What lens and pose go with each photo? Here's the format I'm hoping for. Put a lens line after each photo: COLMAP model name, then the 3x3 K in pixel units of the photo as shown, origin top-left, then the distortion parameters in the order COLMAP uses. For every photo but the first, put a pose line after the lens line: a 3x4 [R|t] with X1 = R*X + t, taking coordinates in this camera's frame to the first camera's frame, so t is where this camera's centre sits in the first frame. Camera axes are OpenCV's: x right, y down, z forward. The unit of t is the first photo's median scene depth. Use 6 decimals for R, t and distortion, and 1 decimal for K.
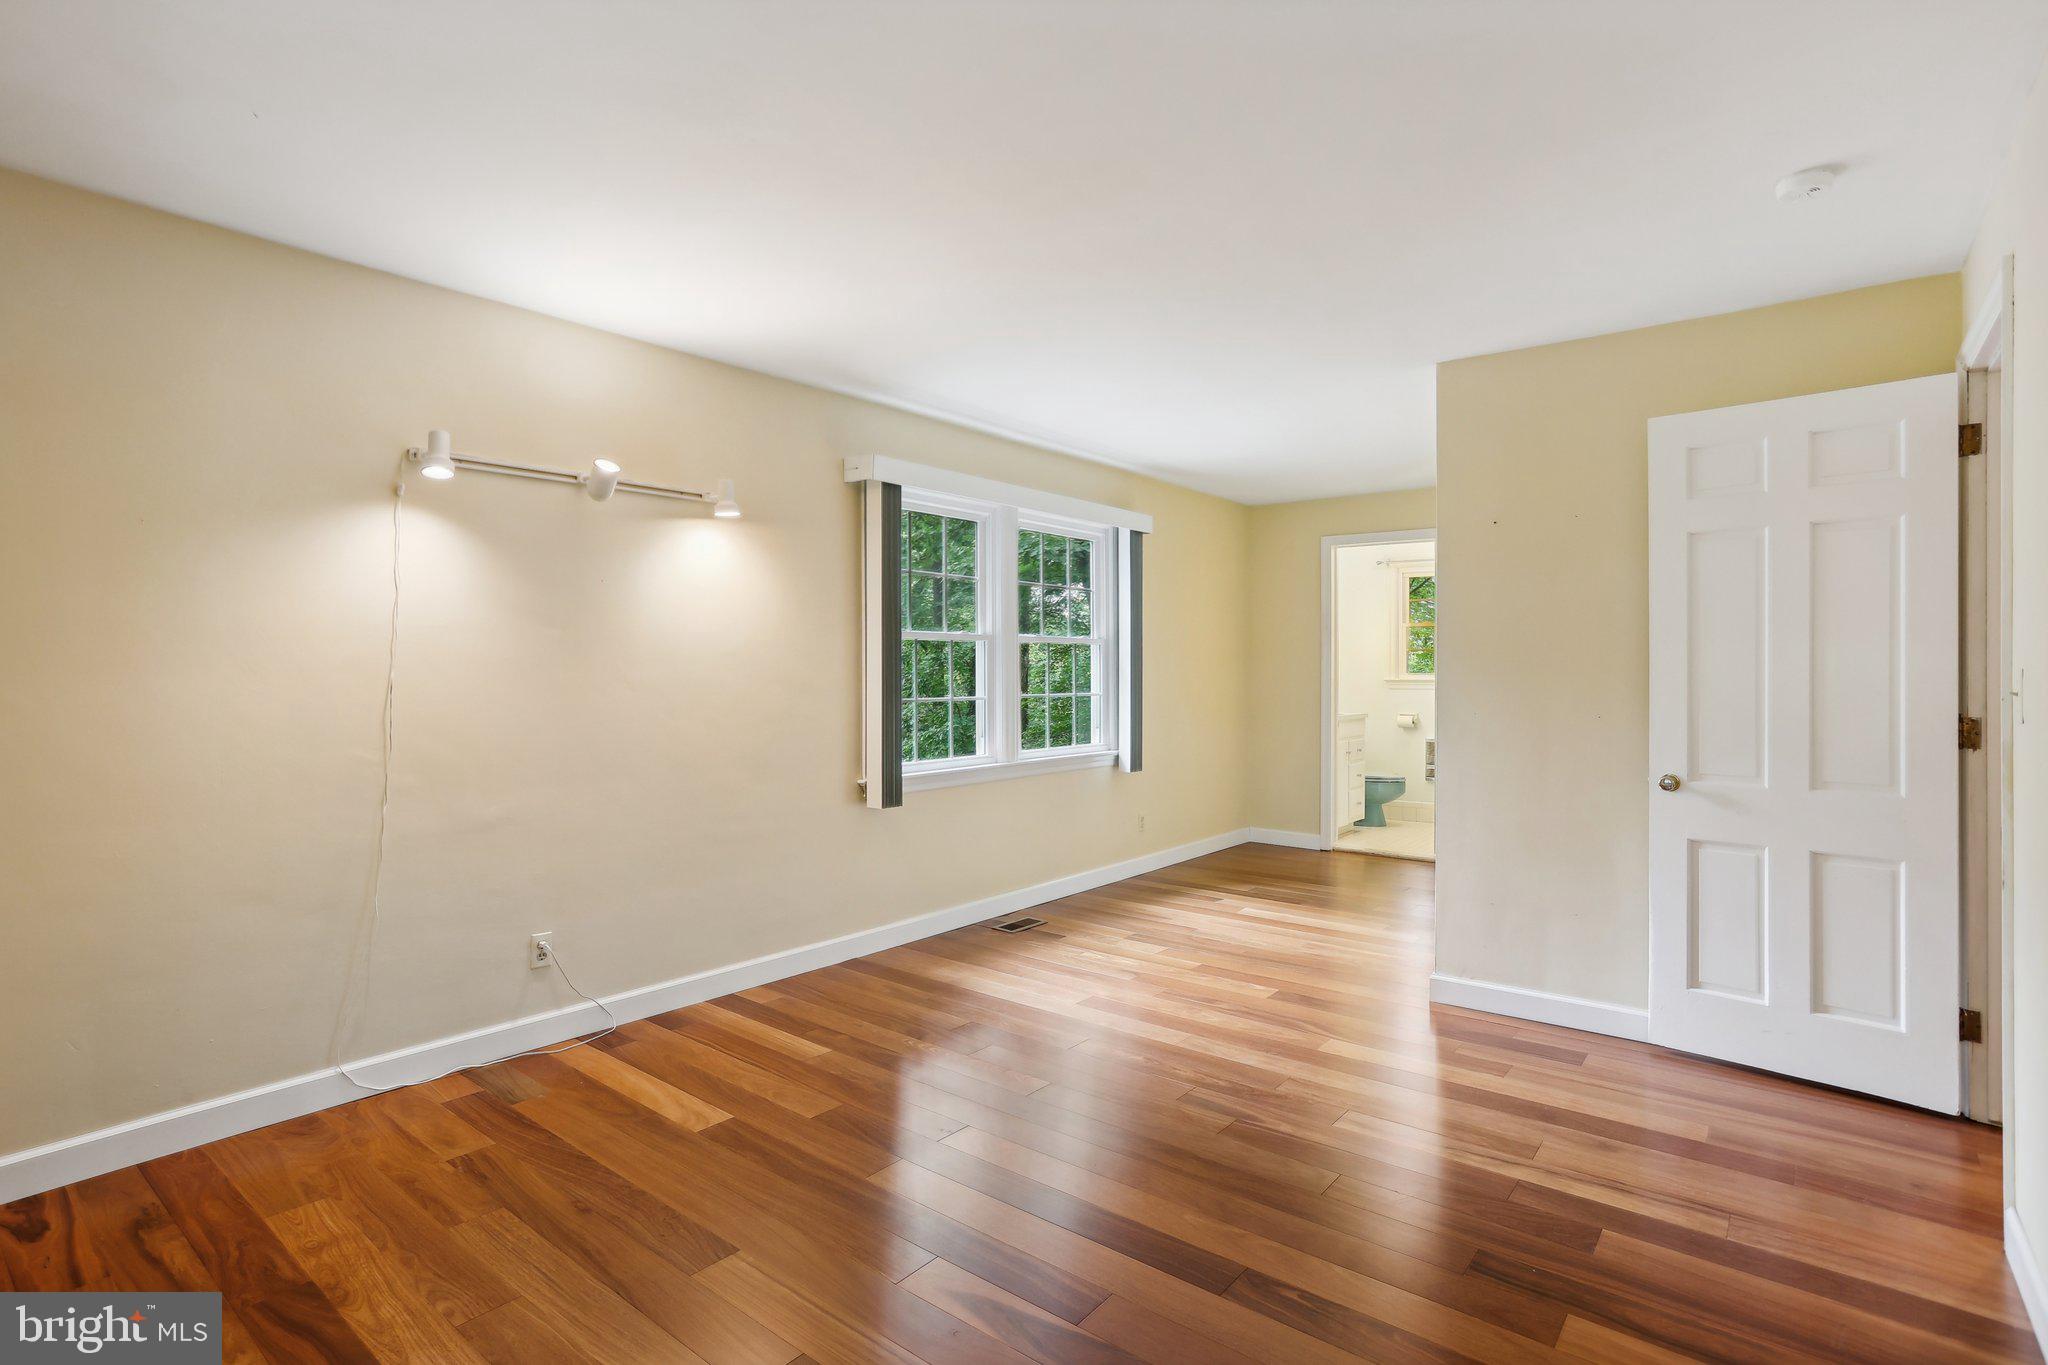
lens RADIAL K [[1014.3, 0, 1007.5], [0, 1014.3, 664.3], [0, 0, 1]] dist [-0.052185, 0.020655]
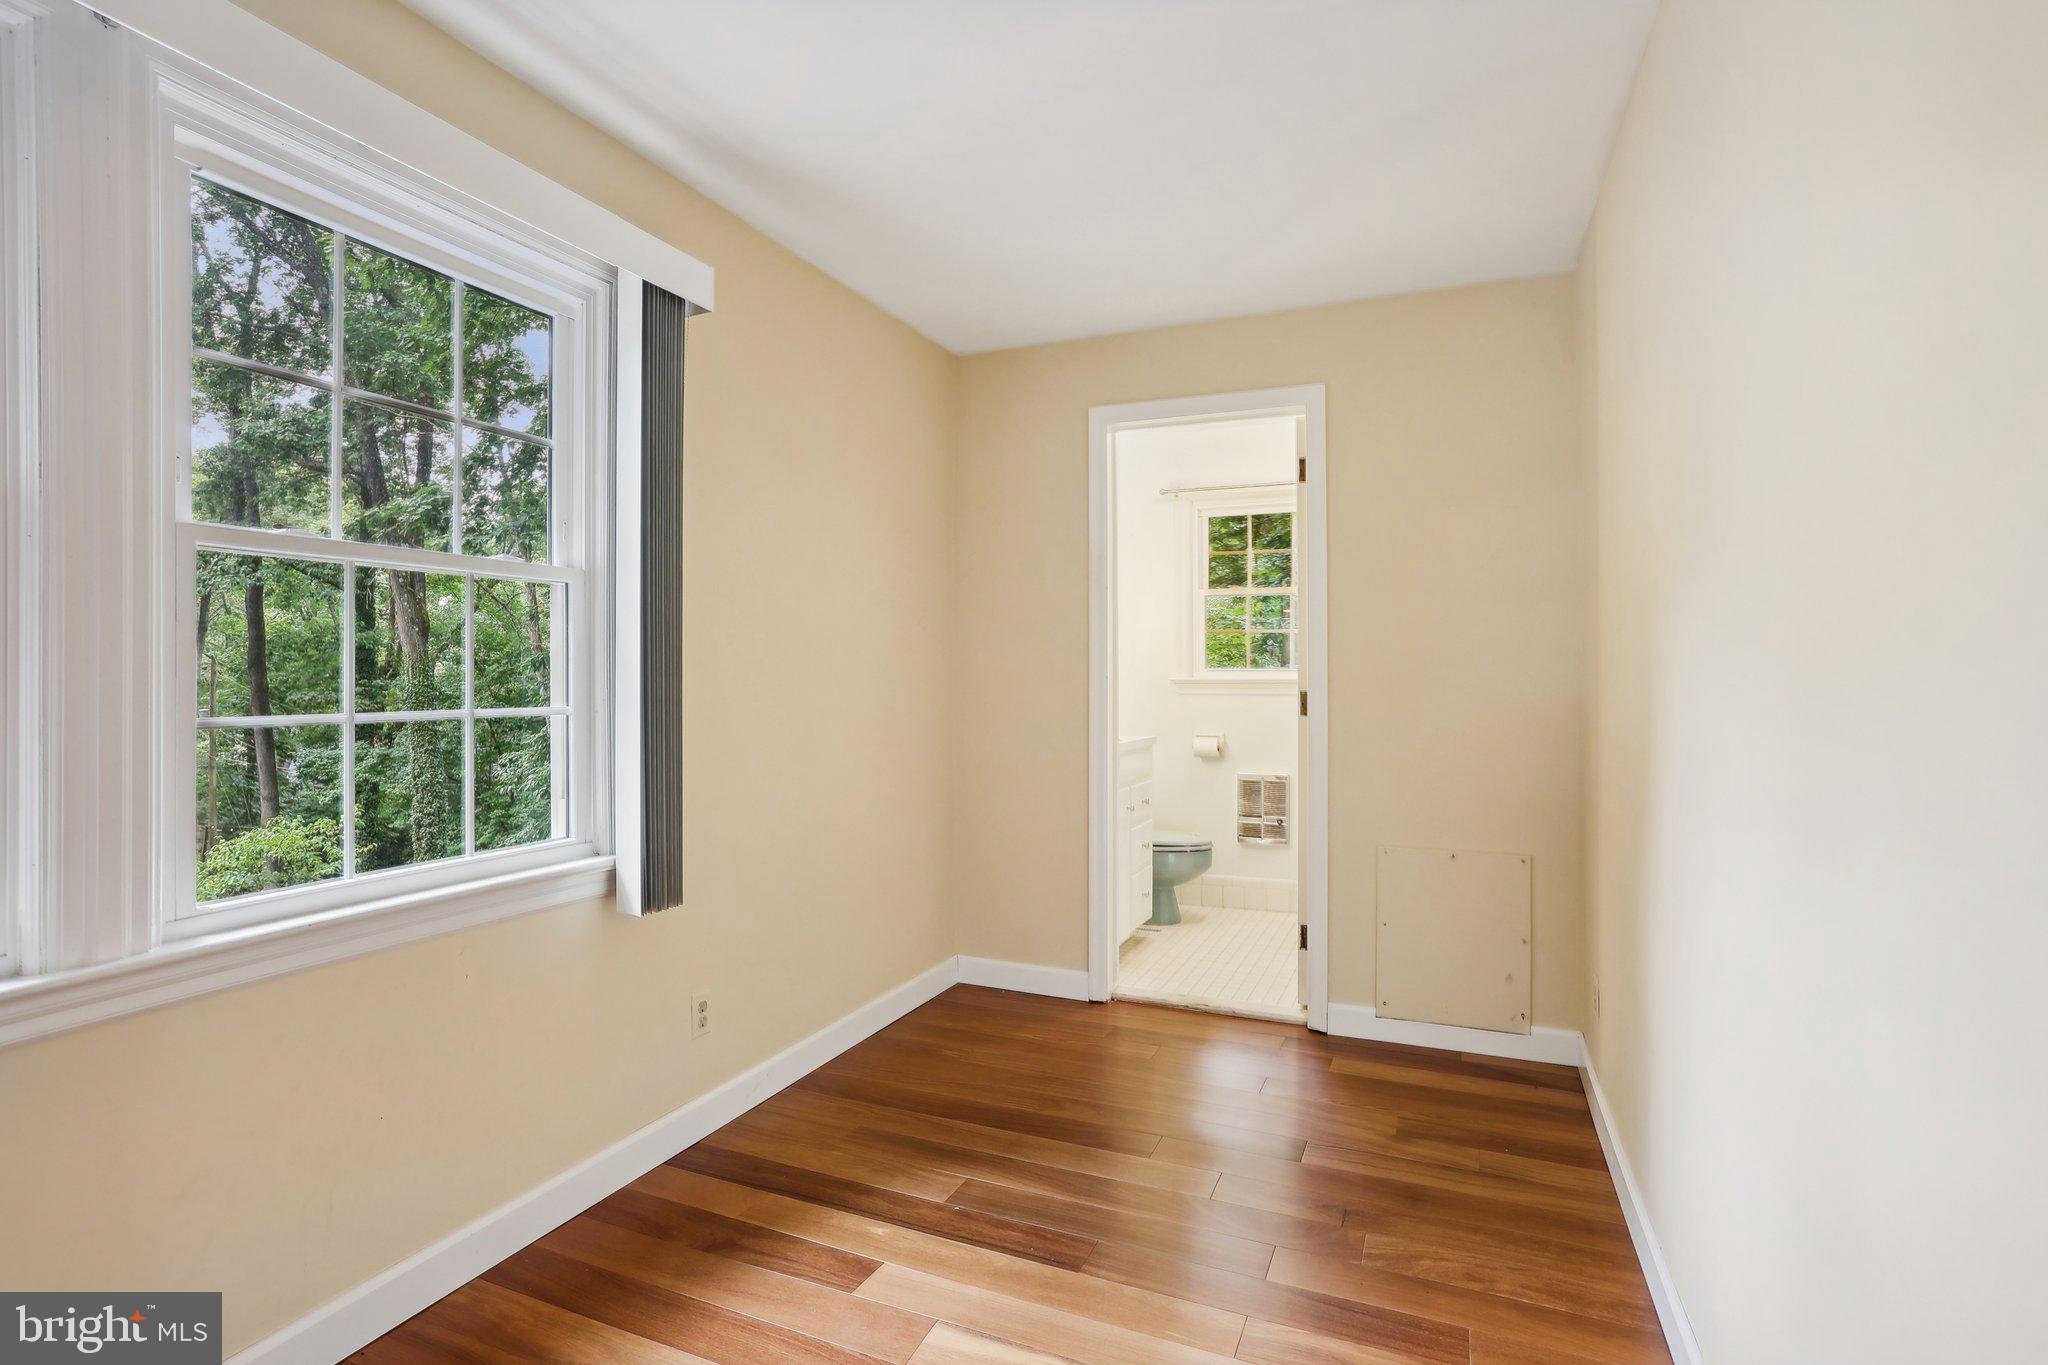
lens RADIAL K [[1014.3, 0, 1035.8], [0, 1014.3, 675.6], [0, 0, 1]] dist [-0.052185, 0.020655]
pose [[0.955648, -0.000490, 0.294510, 0.129248], [-0.000643, 0.999993, 0.003752, 0.012023], [-0.294510, -0.003775, 0.955641, 0.505337]]
